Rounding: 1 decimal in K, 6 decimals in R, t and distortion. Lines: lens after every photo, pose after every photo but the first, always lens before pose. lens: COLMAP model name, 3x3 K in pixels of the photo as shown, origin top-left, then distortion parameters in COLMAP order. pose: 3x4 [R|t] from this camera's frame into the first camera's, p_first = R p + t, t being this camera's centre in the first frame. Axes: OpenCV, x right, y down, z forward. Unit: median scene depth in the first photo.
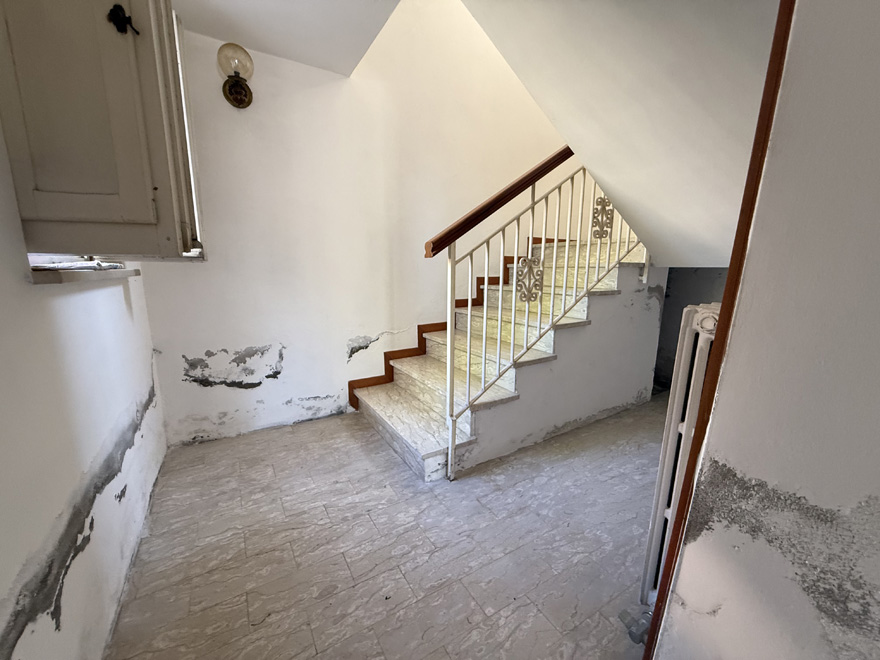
lens RADIAL K [[351.3, 0, 438.9], [0, 351.3, 332.4], [0, 0, 1]] dist [-0.000737, 0.000026]
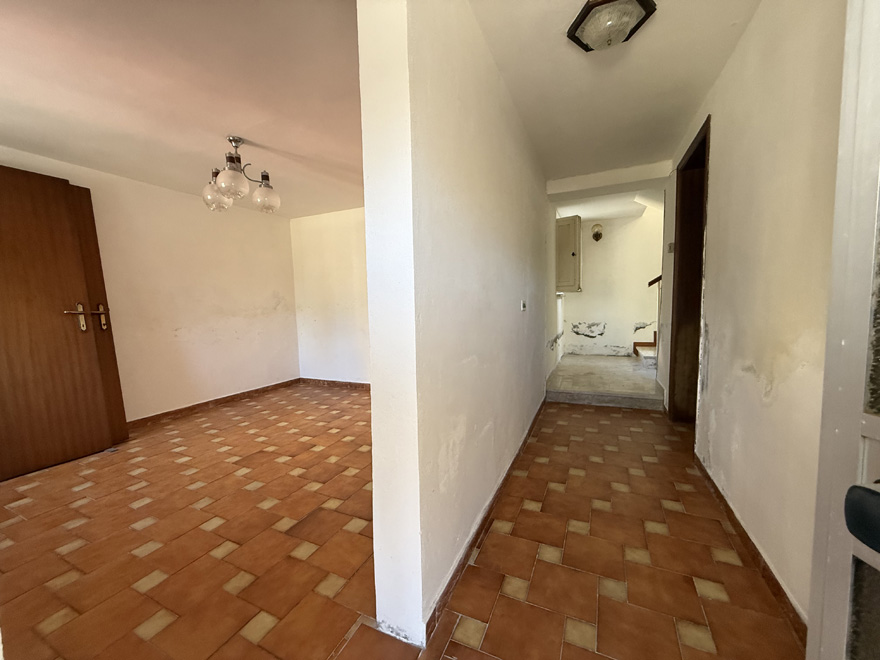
lens RADIAL K [[351.3, 0, 437.1], [0, 351.3, 331.1], [0, 0, 1]] dist [-0.000737, 0.000026]
pose [[0.567671, 0.042805, -0.822142, 1.029670], [-0.114232, 0.993082, -0.027170, 0.320484], [0.815292, 0.109339, 0.568634, -1.550652]]
